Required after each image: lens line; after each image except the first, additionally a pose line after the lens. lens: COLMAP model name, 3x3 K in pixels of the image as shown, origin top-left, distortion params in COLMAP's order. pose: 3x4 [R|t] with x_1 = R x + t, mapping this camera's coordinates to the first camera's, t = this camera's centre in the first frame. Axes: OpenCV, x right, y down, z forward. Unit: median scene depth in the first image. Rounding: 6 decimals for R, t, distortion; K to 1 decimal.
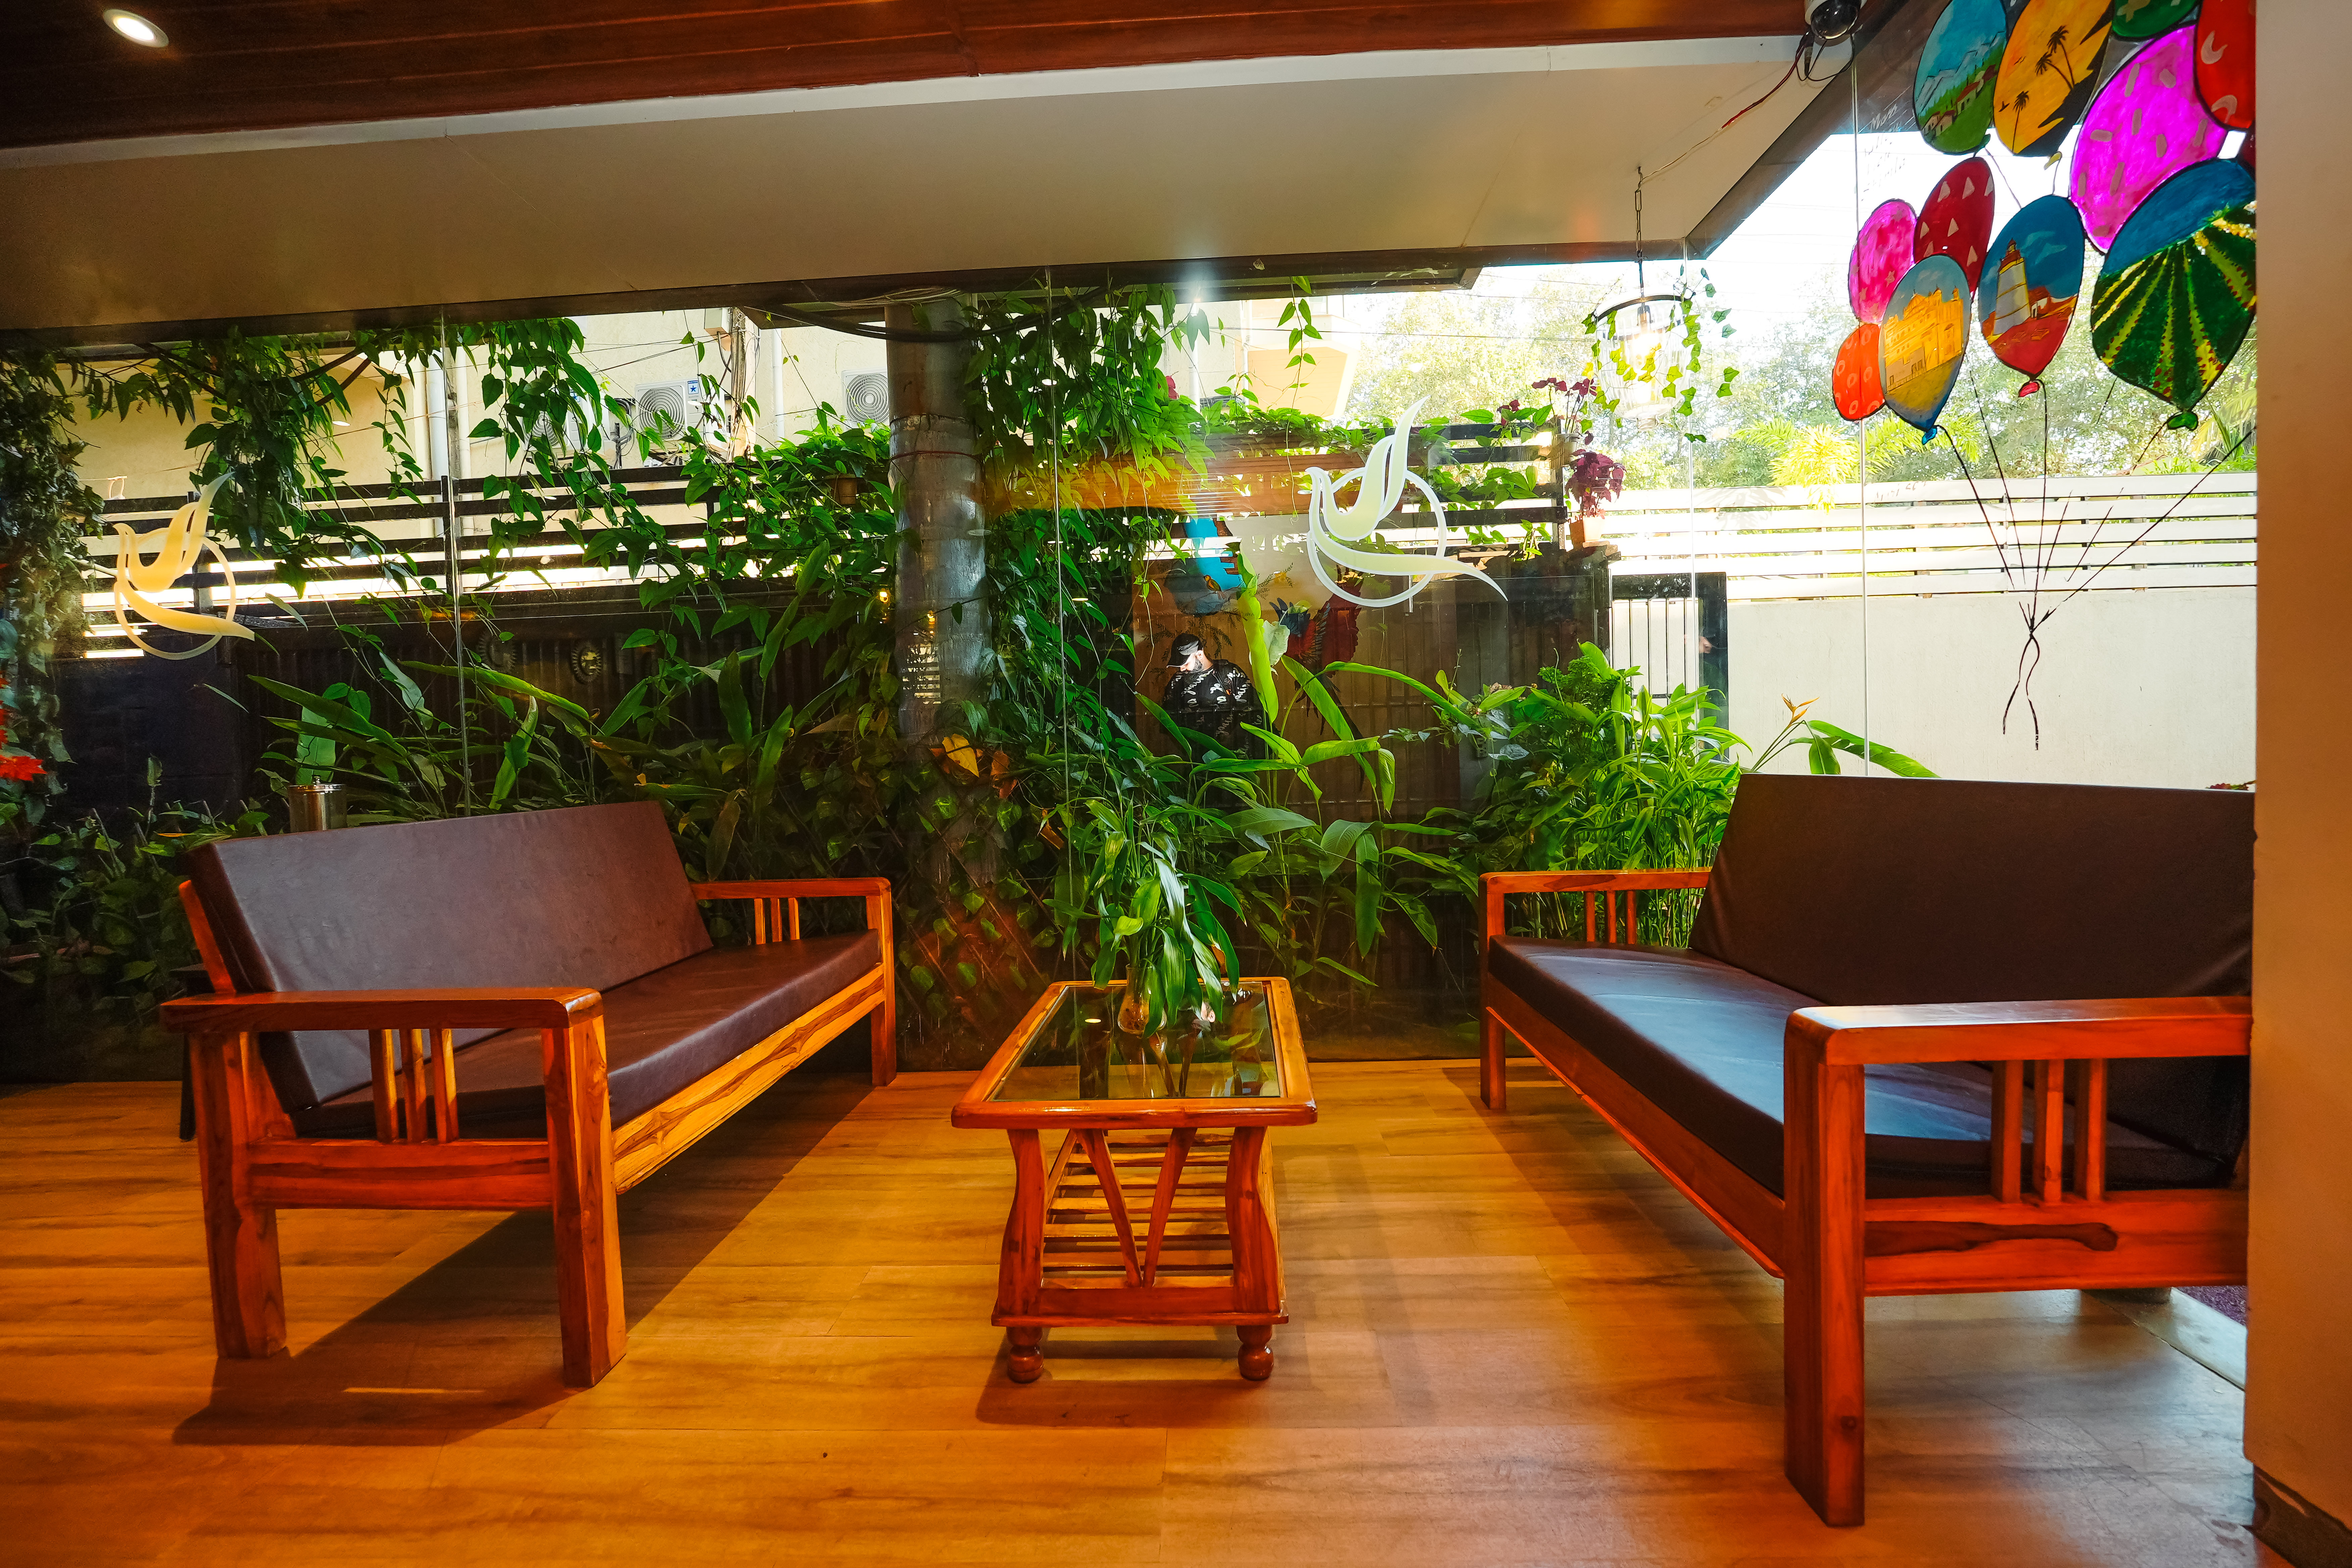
lens RADIAL K [[994.2, 0, 1172.7], [0, 994.2, 787.2], [0, 0, 1]] dist [-0.004962, -0.000062]
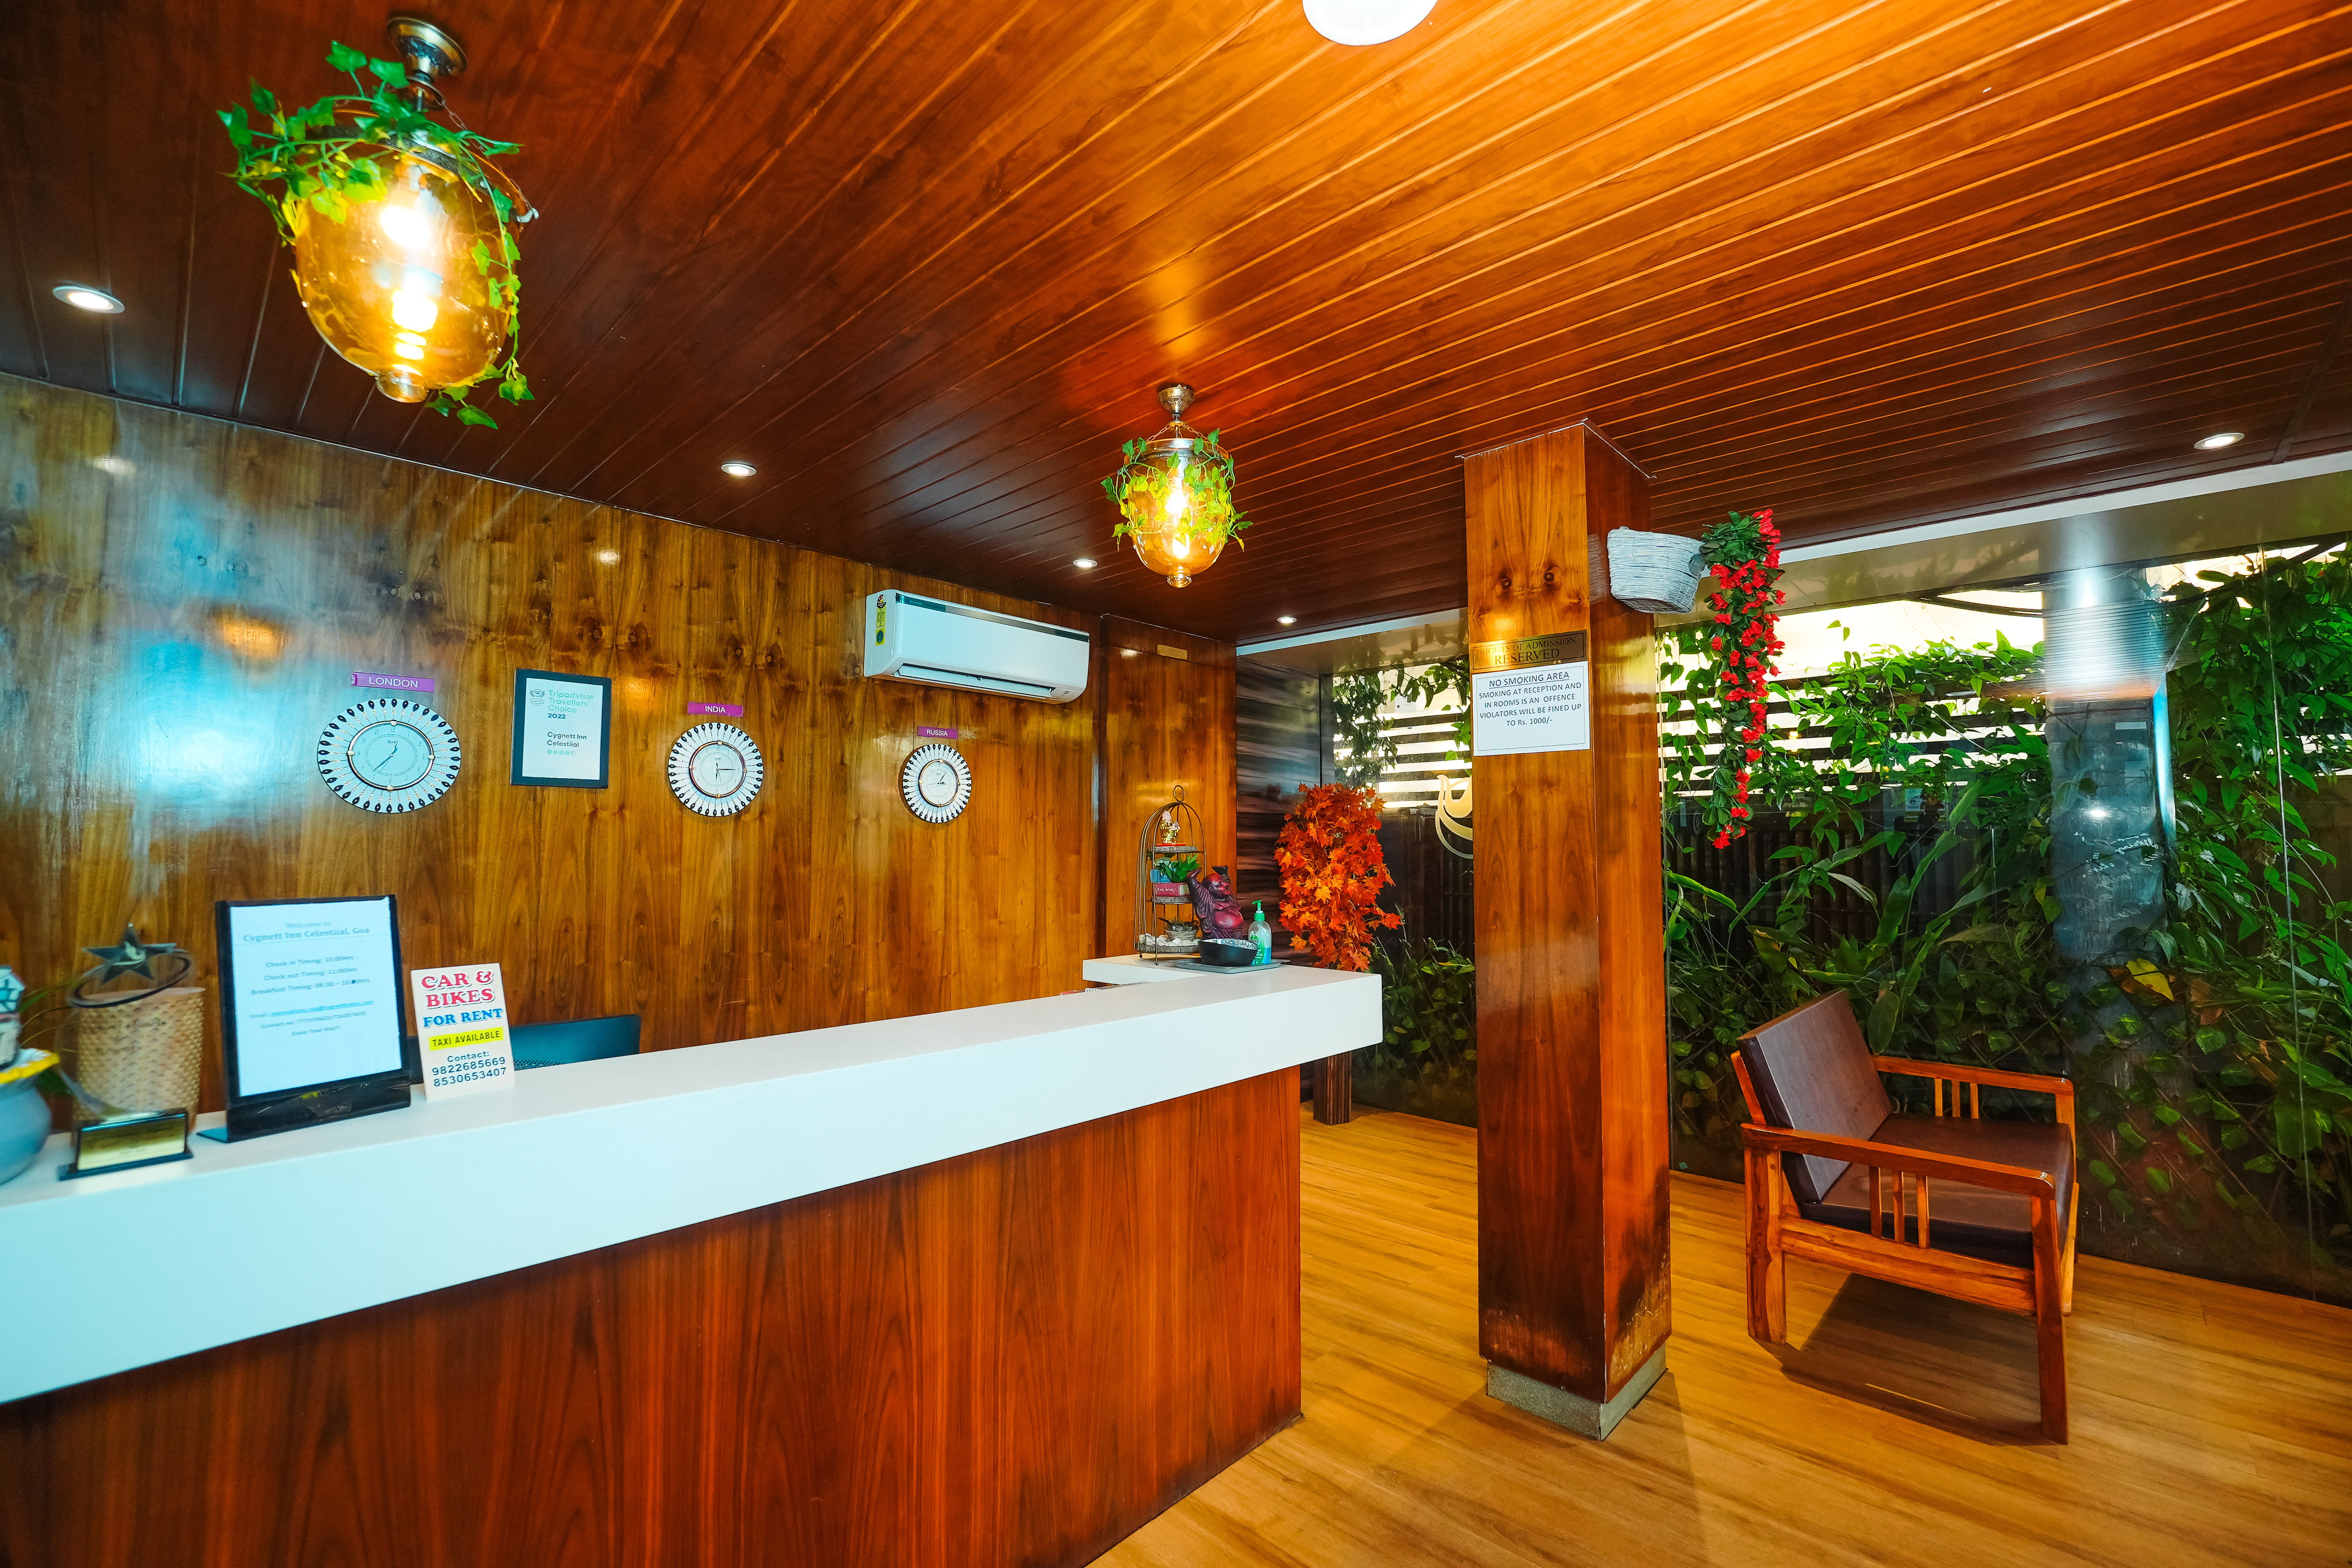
lens RADIAL K [[994.2, 0, 1181.6], [0, 994.2, 793.8], [0, 0, 1]] dist [-0.004962, -0.000062]
pose [[0.762790, 0.001396, -0.646645, -0.328041], [-0.051257, 0.996982, -0.058310, -0.120275], [0.644612, 0.077624, 0.760559, -0.571939]]
